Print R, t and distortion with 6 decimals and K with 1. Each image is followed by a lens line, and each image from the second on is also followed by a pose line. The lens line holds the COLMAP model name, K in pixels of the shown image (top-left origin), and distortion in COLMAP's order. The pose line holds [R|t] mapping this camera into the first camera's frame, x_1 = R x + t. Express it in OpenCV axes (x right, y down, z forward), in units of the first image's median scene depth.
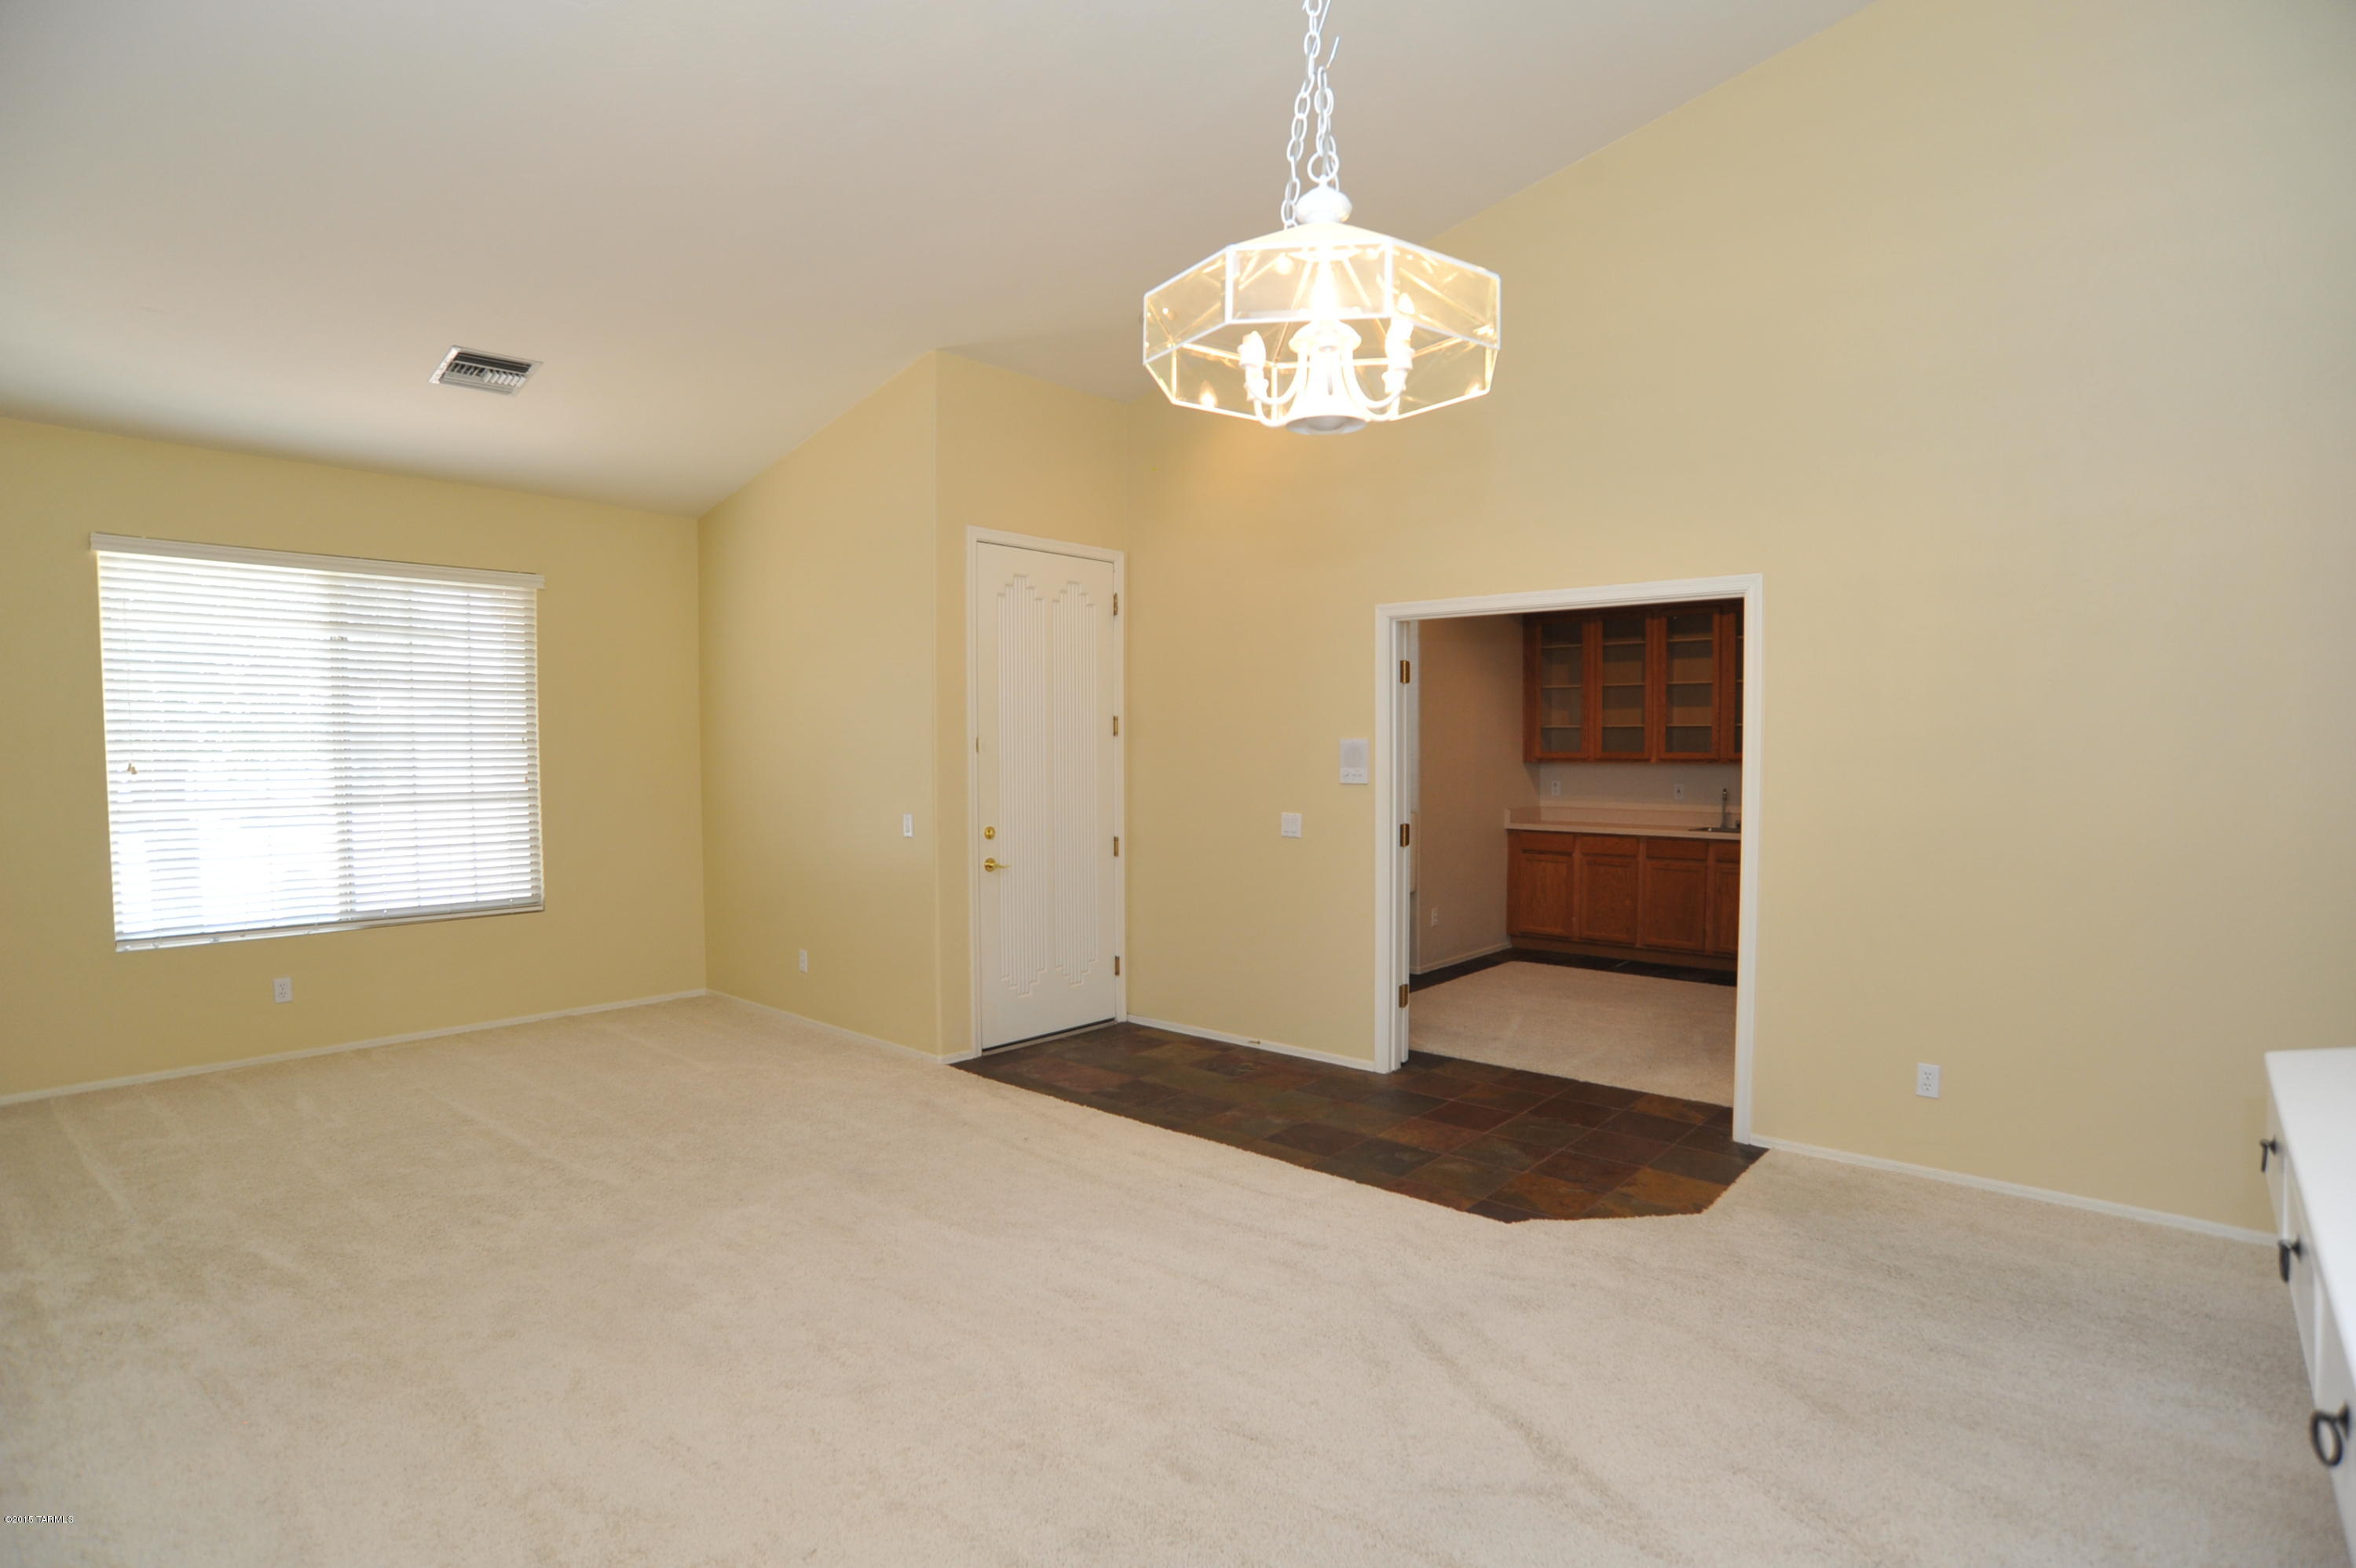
lens RADIAL K [[1193.8, 0, 1182.7], [0, 1193.8, 791.5], [0, 0, 1]] dist [-0.069966, 0.011541]
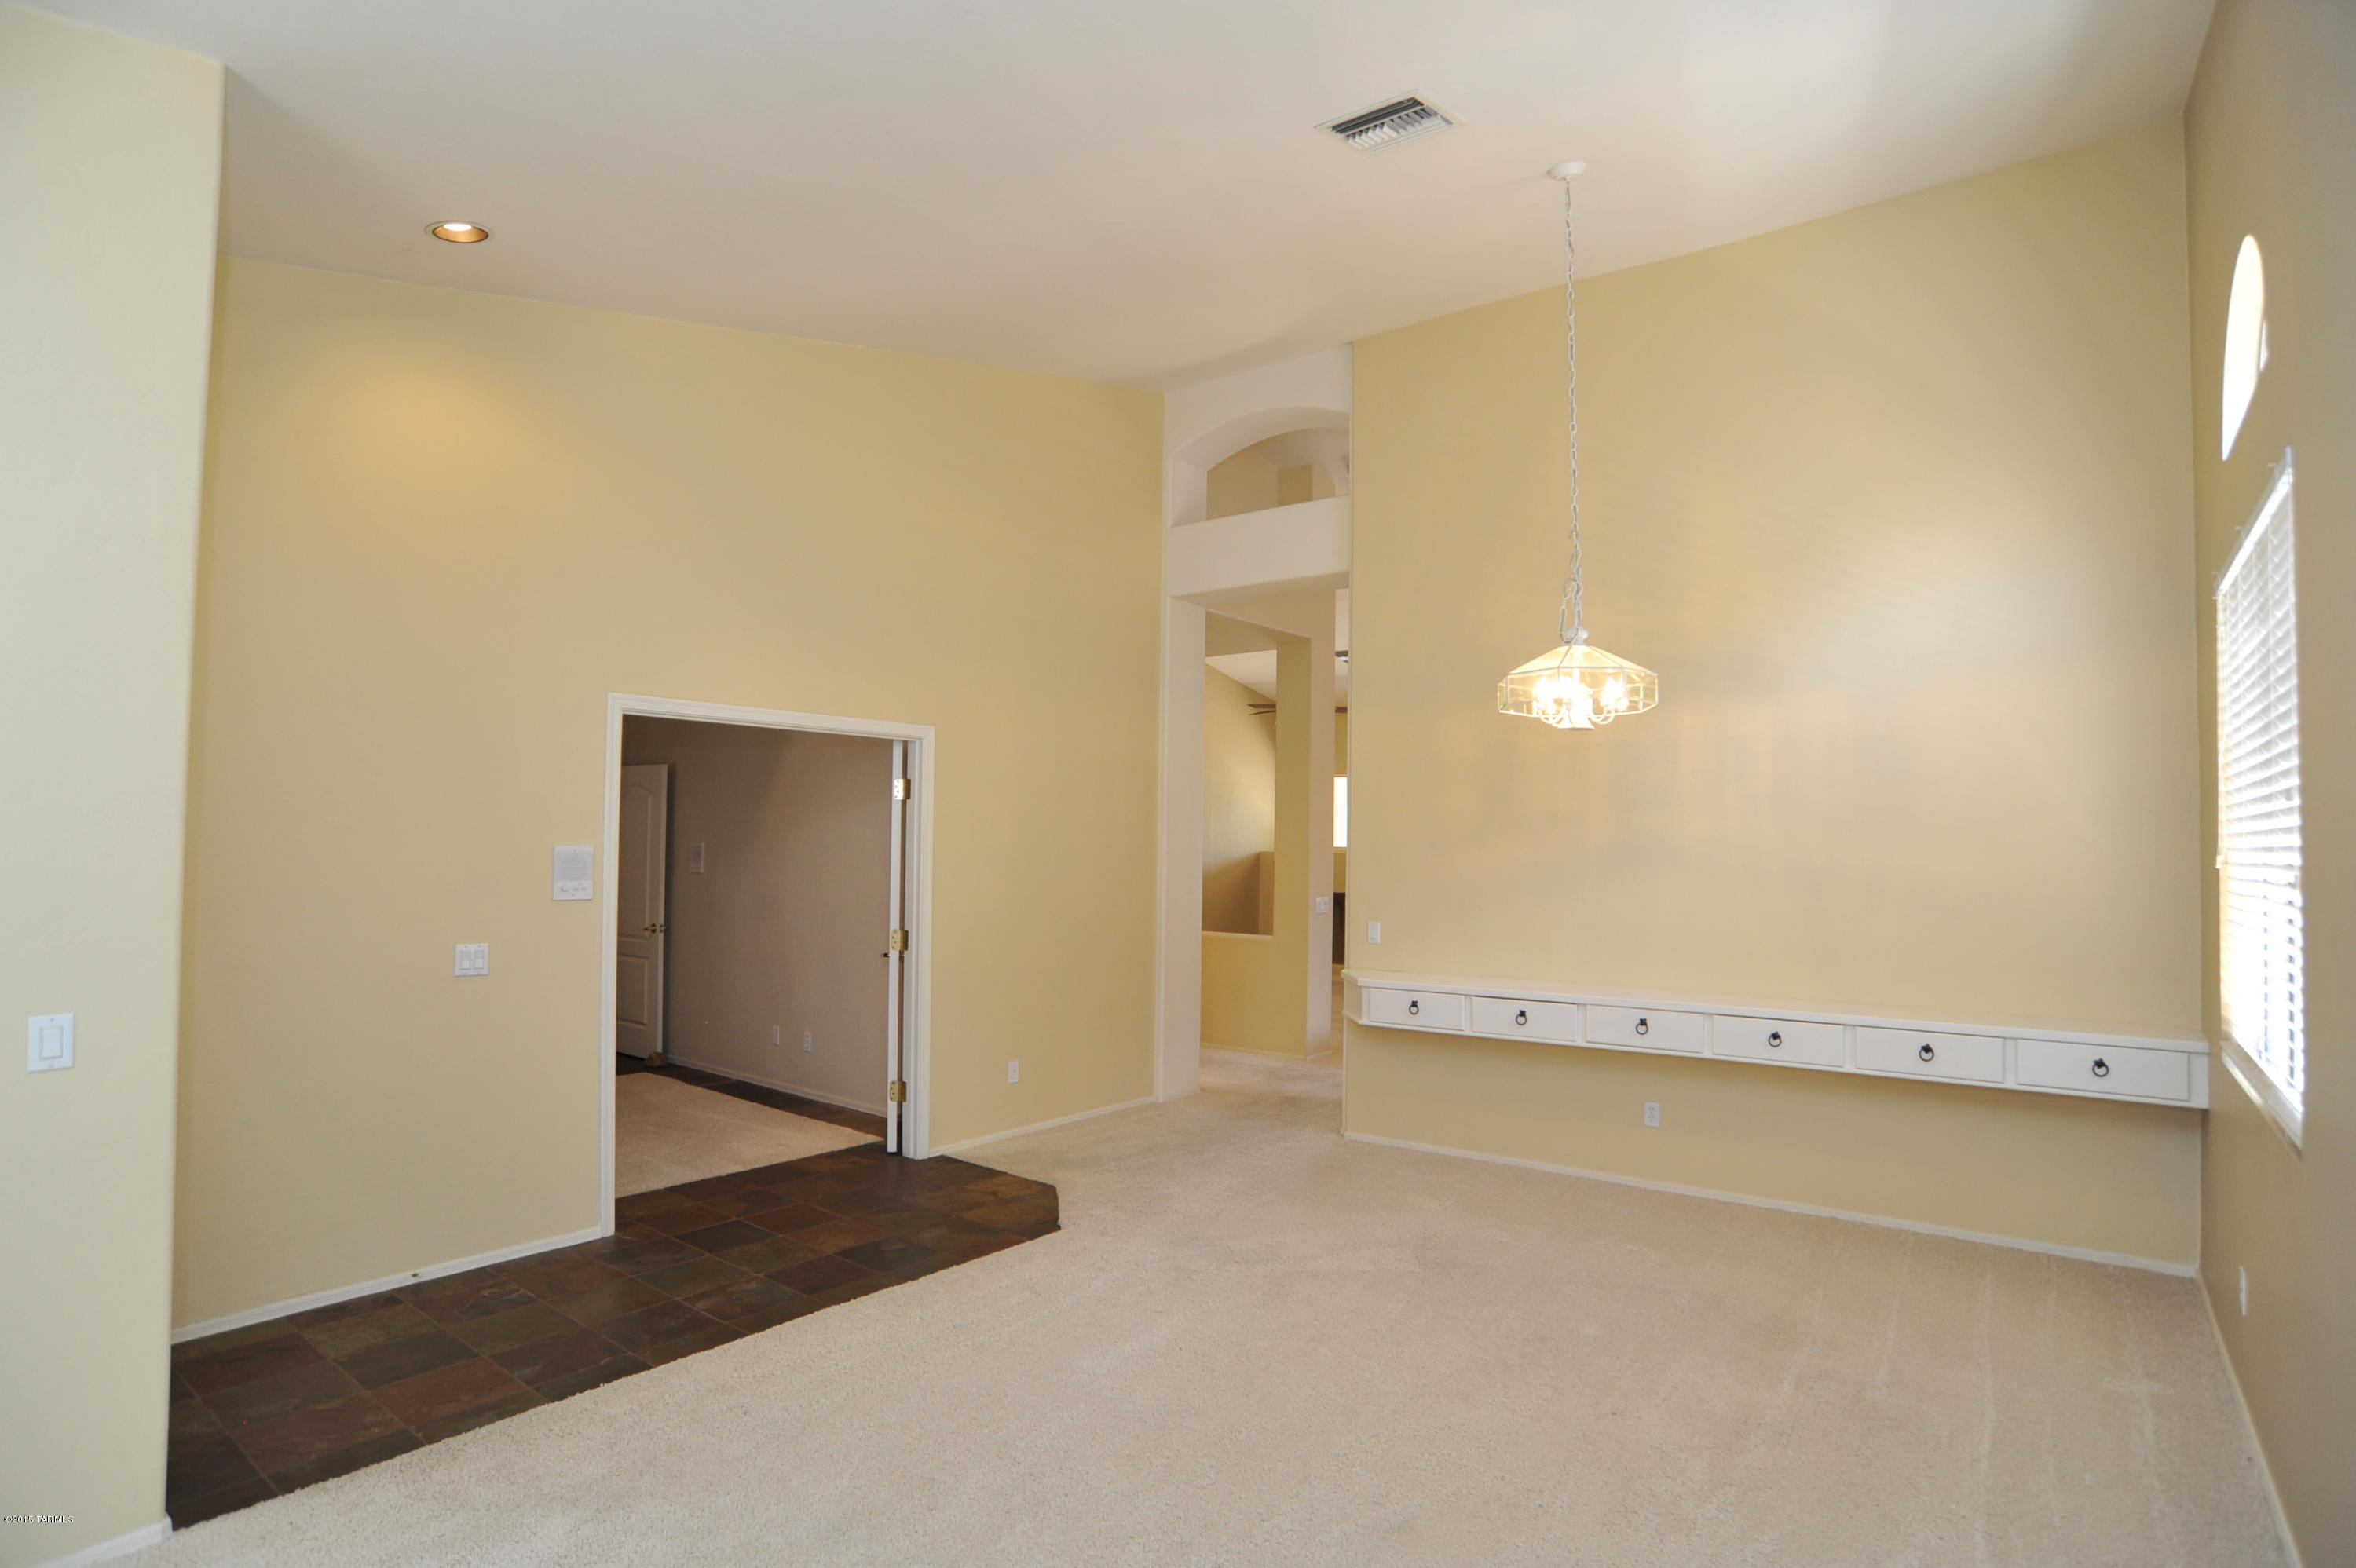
lens RADIAL K [[1193.8, 0, 1177.1], [0, 1193.8, 791.5], [0, 0, 1]] dist [-0.069966, 0.011541]
pose [[-0.051300, 0.041936, 0.997802, -0.701537], [0.026918, 0.998813, -0.040594, -0.037955], [-0.998320, 0.024776, -0.052368, 0.625258]]
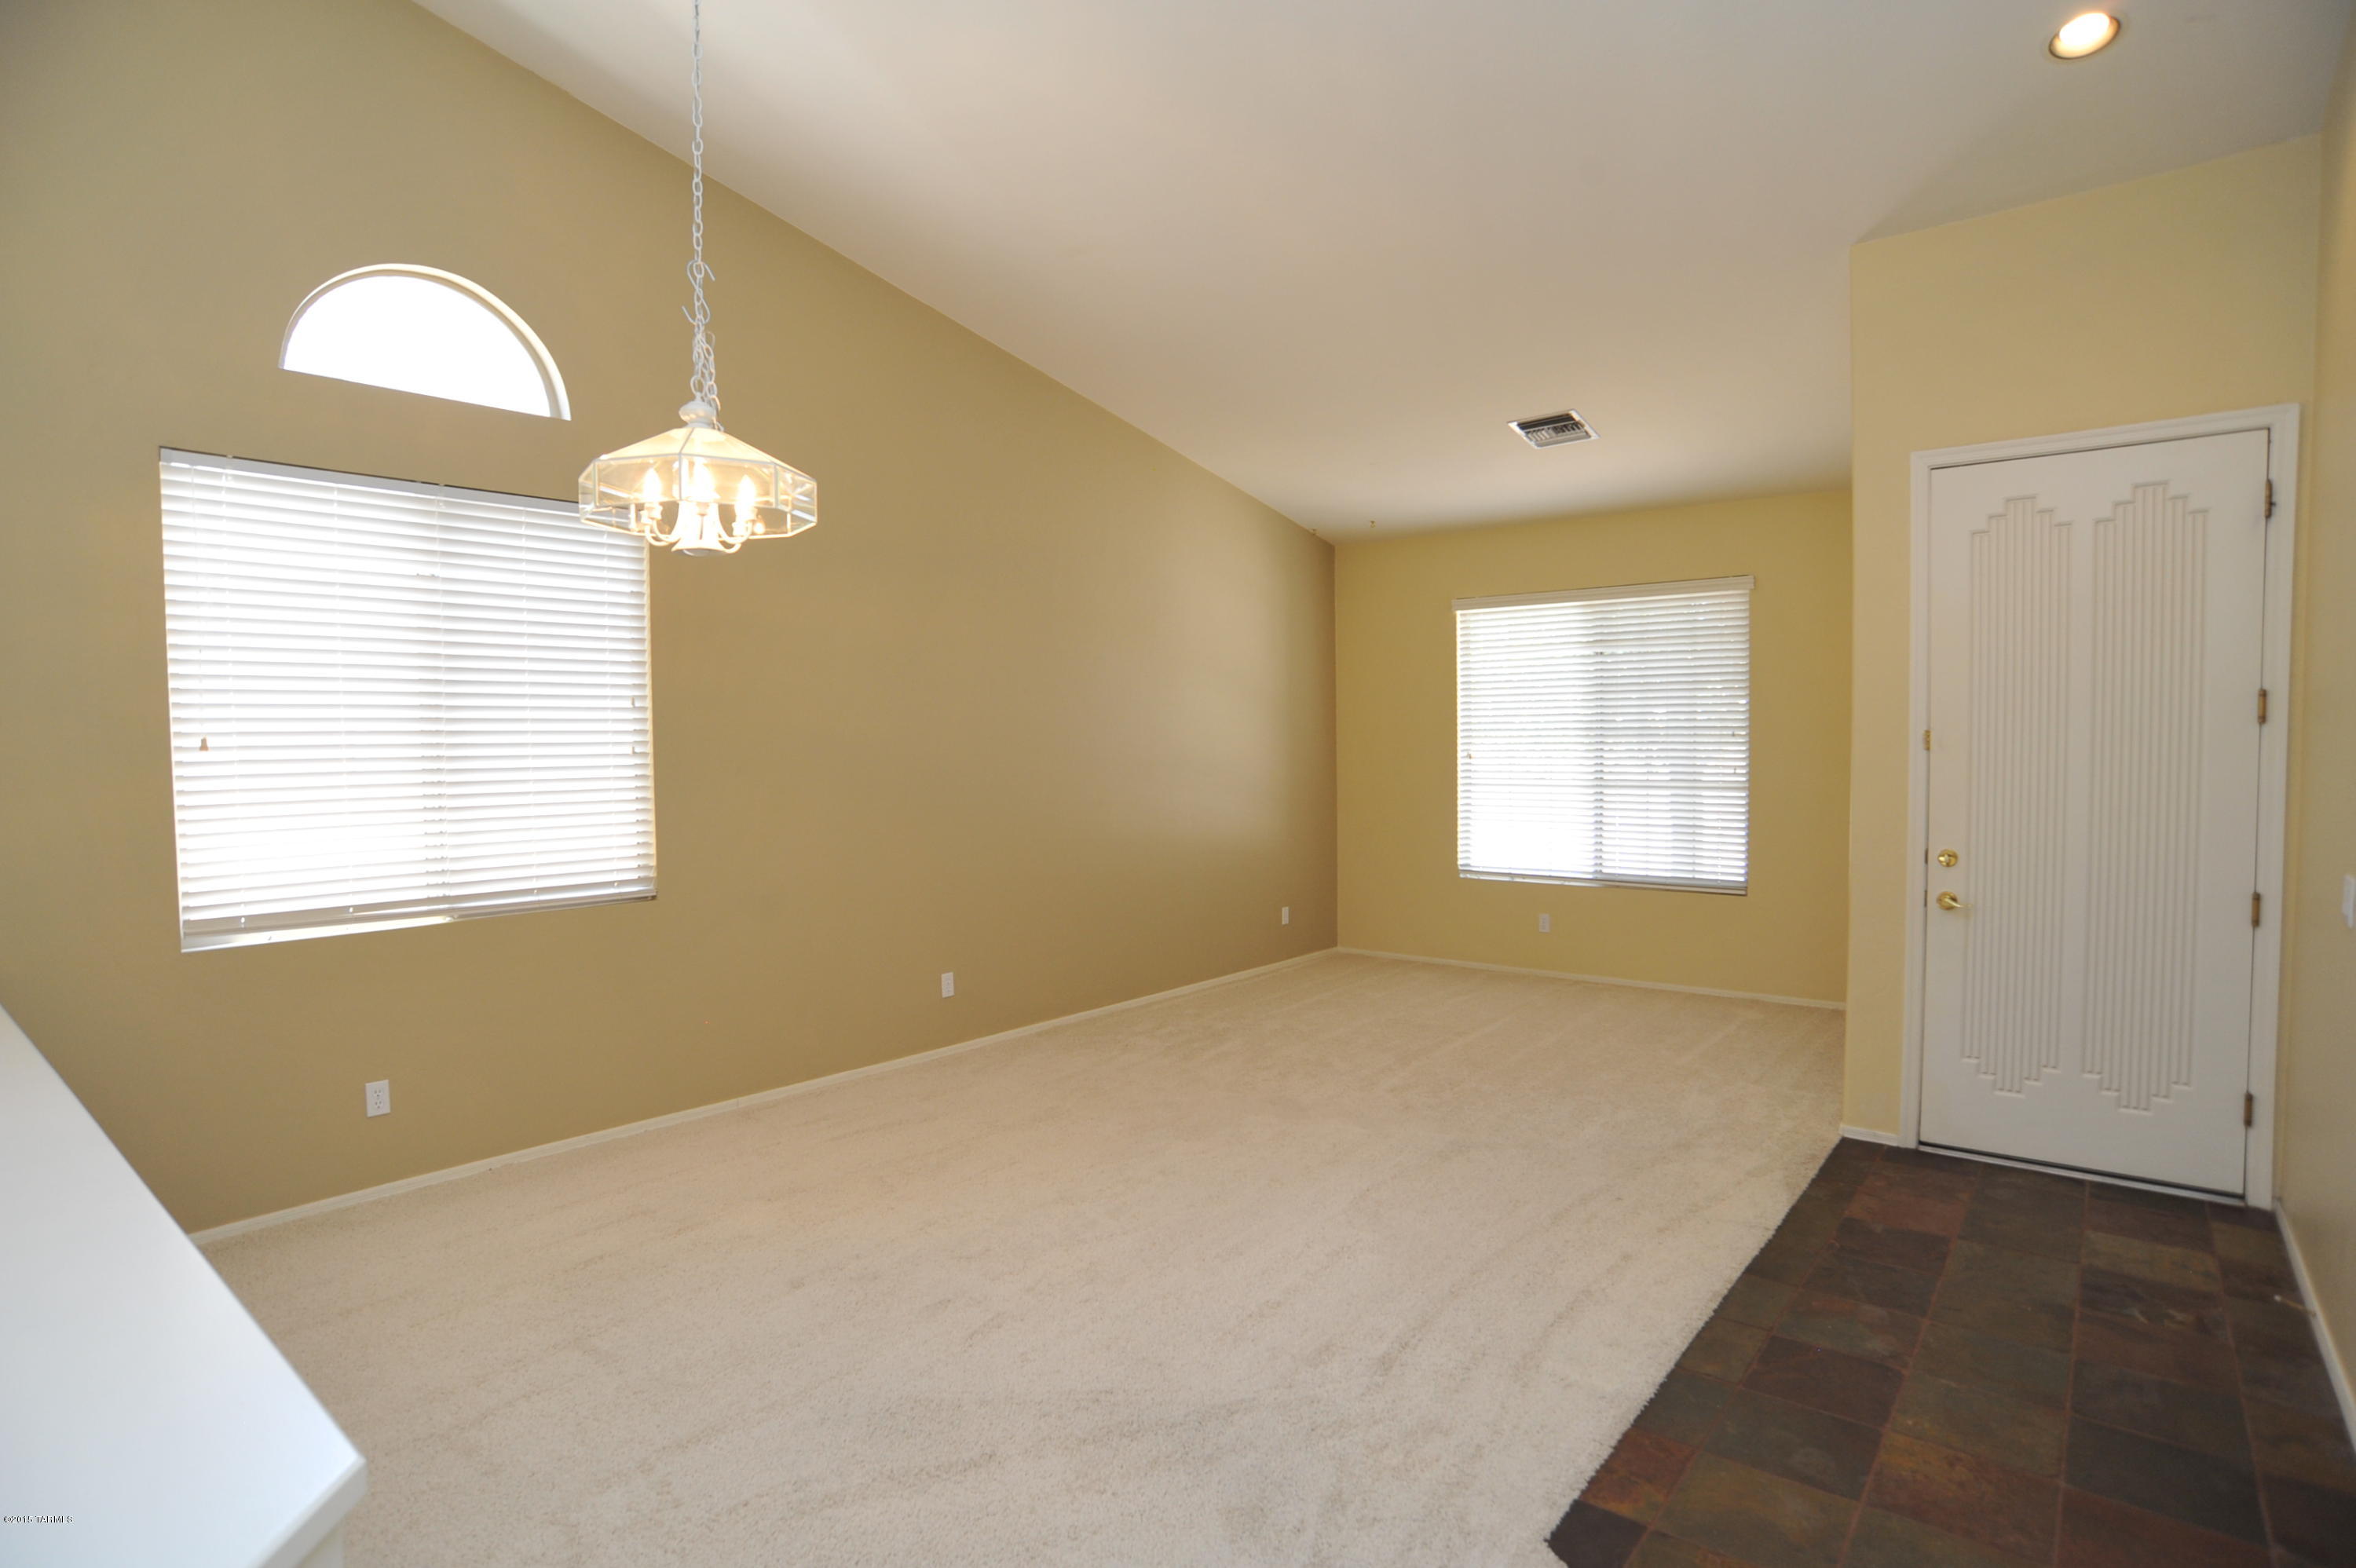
lens RADIAL K [[1193.8, 0, 1185.9], [0, 1193.8, 801.9], [0, 0, 1]] dist [-0.069966, 0.011541]
pose [[0.041080, 0.050573, -0.997875, 0.566210], [-0.026213, 0.998429, 0.049522, -0.024861], [0.998812, 0.024123, 0.042342, 0.523558]]
